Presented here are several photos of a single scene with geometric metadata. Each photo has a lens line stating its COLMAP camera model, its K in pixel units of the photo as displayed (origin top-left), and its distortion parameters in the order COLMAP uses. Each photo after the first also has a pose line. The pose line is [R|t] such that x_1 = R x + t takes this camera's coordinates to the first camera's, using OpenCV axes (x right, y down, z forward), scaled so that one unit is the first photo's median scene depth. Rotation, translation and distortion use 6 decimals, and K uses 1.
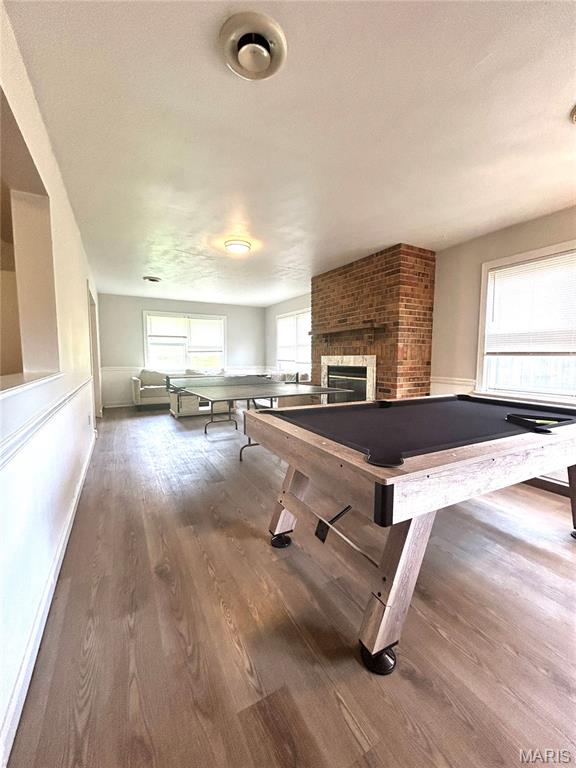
lens RADIAL K [[309.5, 0, 299.2], [0, 309.5, 384.8], [0, 0, 1]] dist [-0.002920, 0.000612]
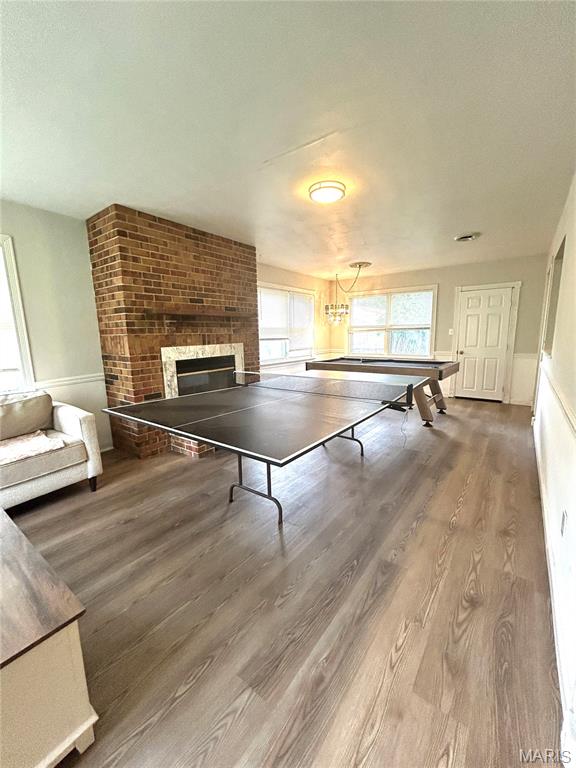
lens RADIAL K [[309.5, 0, 281.6], [0, 309.5, 383.3], [0, 0, 1]] dist [-0.002920, 0.000612]
pose [[-0.363553, -0.144307, 0.920329, -0.694616], [0.100390, 0.976107, 0.192710, -0.132933], [-0.926148, 0.162452, -0.340379, 1.109907]]
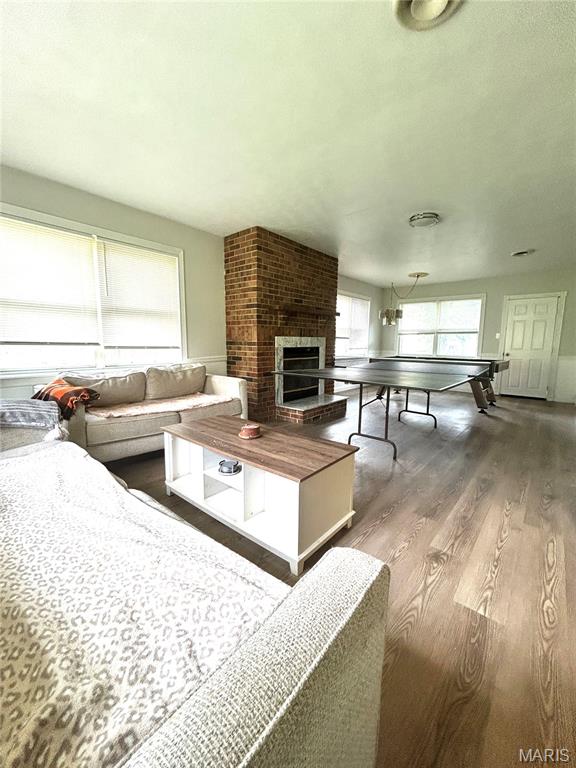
lens RADIAL K [[309.5, 0, 281.0], [0, 309.5, 384.9], [0, 0, 1]] dist [-0.002920, 0.000612]
pose [[-0.304454, -0.136390, 0.942712, -0.809273], [0.074282, 0.983282, 0.166249, -0.113206], [-0.949626, 0.120642, -0.289233, 1.378523]]
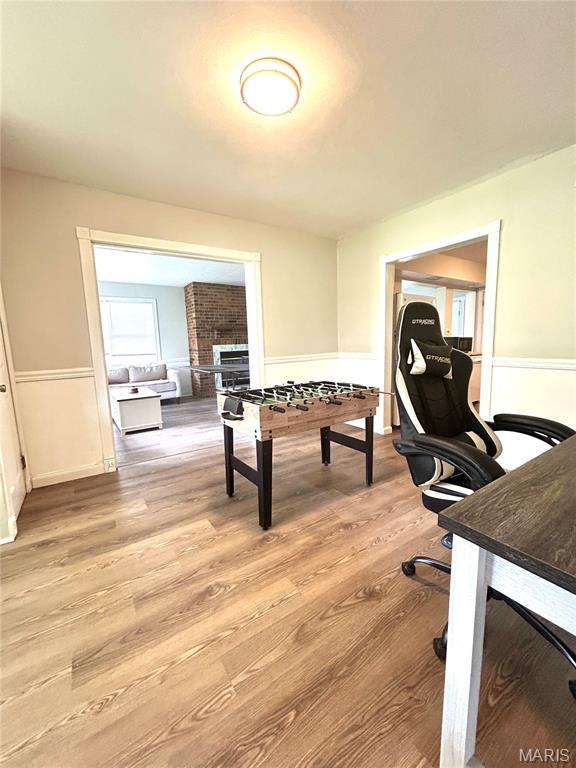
lens RADIAL K [[309.5, 0, 285.9], [0, 309.5, 388.4], [0, 0, 1]] dist [-0.002920, 0.000612]
pose [[-0.048018, -0.143444, 0.988493, -1.439624], [0.117153, 0.981995, 0.148192, -0.078927], [-0.991952, 0.122920, -0.030348, 0.832040]]
